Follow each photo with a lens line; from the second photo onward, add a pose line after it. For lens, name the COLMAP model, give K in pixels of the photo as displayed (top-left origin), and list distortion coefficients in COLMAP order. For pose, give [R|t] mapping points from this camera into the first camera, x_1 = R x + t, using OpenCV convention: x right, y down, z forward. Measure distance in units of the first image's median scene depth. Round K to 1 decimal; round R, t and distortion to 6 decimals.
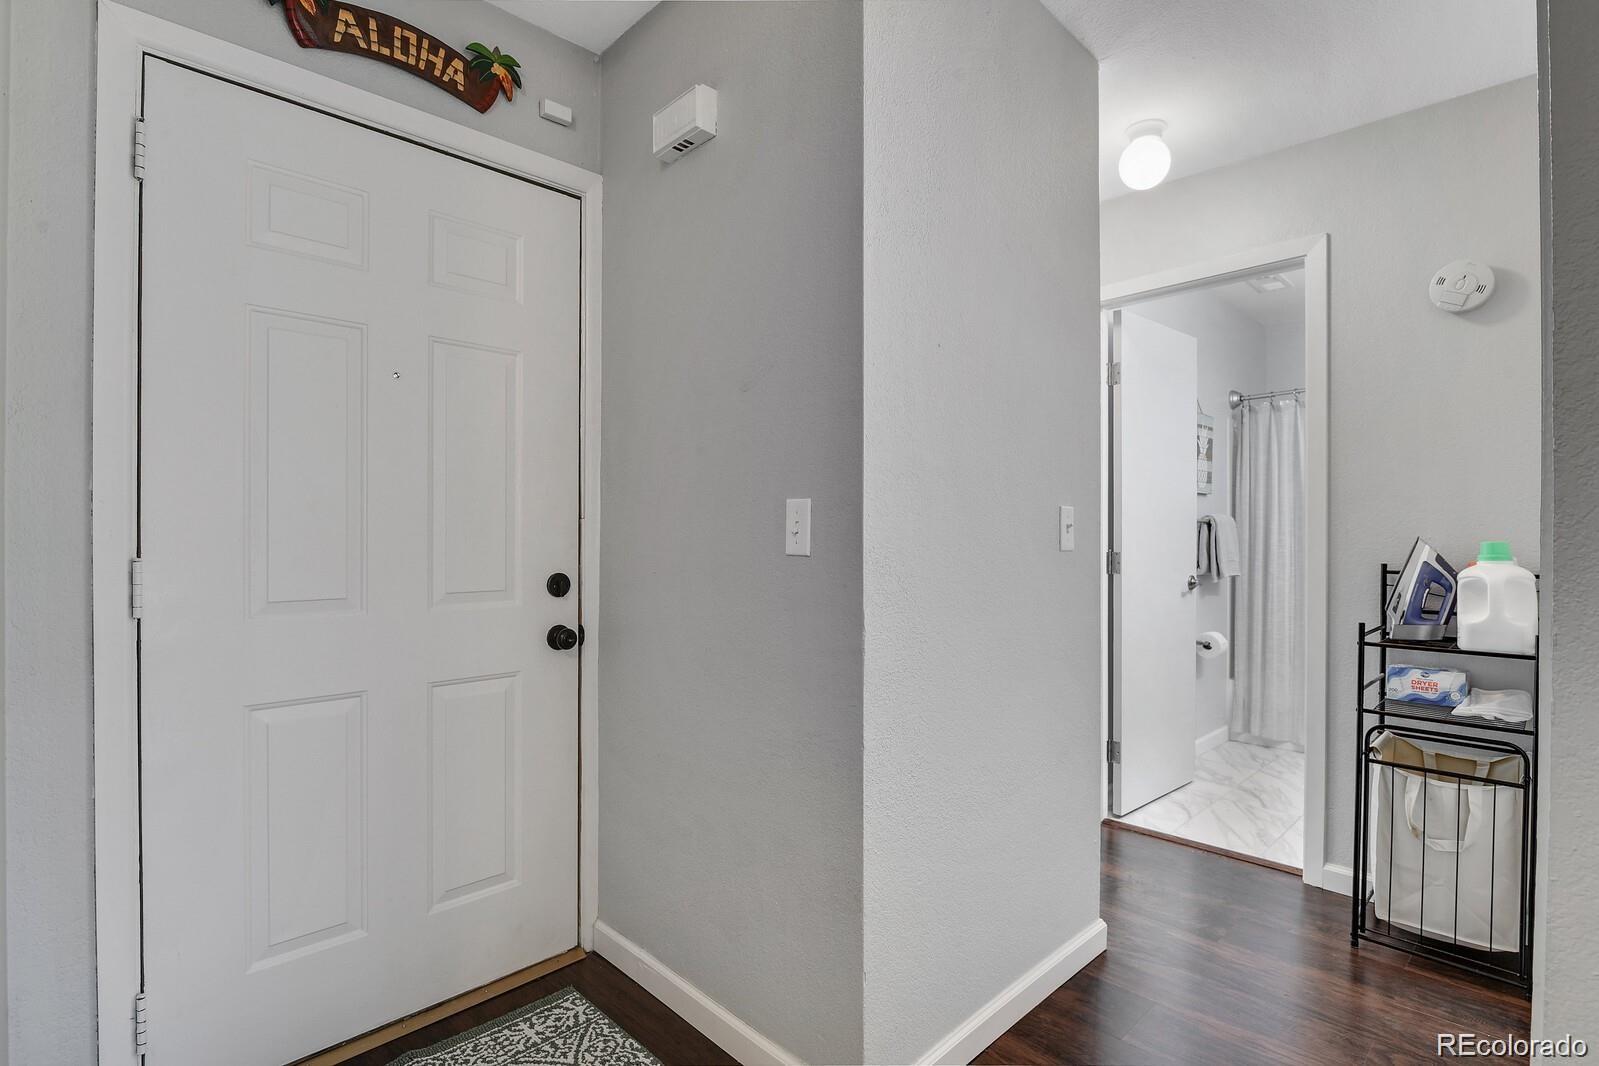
lens RADIAL K [[775.4, 0, 801.7], [0, 775.4, 535.2], [0, 0, 1]] dist [-0.006342, -0.000626]
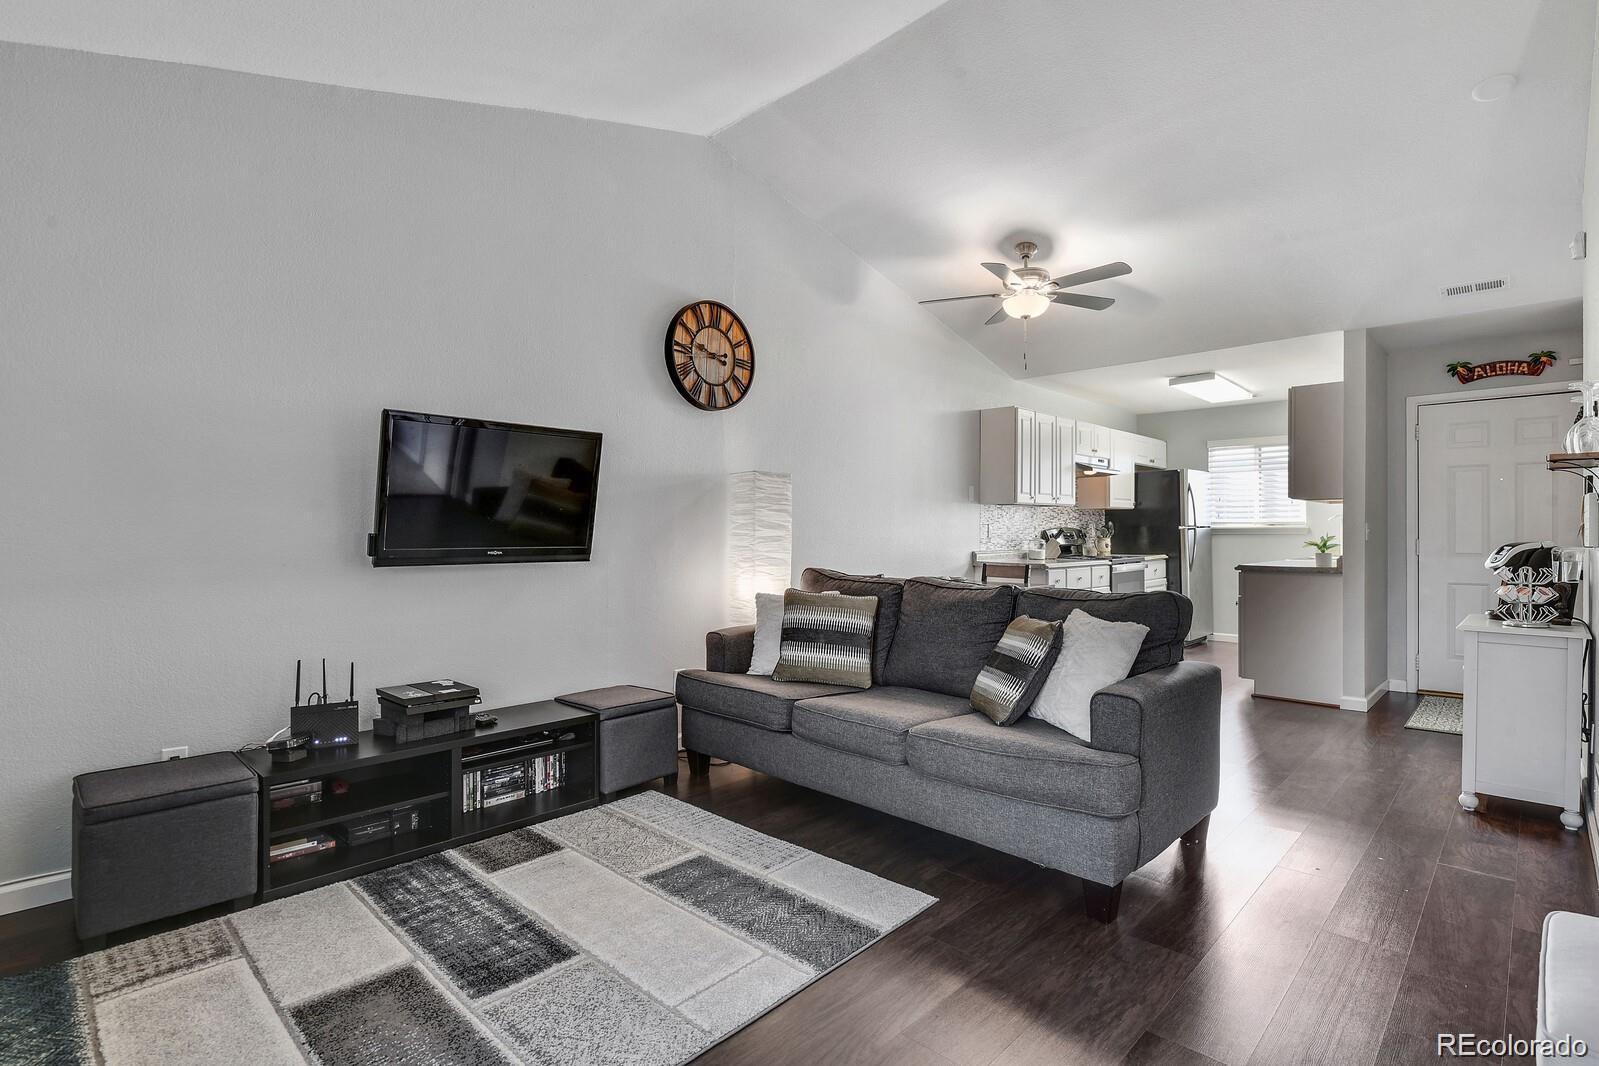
lens RADIAL K [[775.4, 0, 803.7], [0, 775.4, 534.8], [0, 0, 1]] dist [-0.006342, -0.000626]
pose [[0.028069, -0.003084, -0.999601, 2.299074], [-0.003537, 0.999989, -0.003185, 0.030340], [0.999600, 0.003625, 0.028058, -1.713495]]
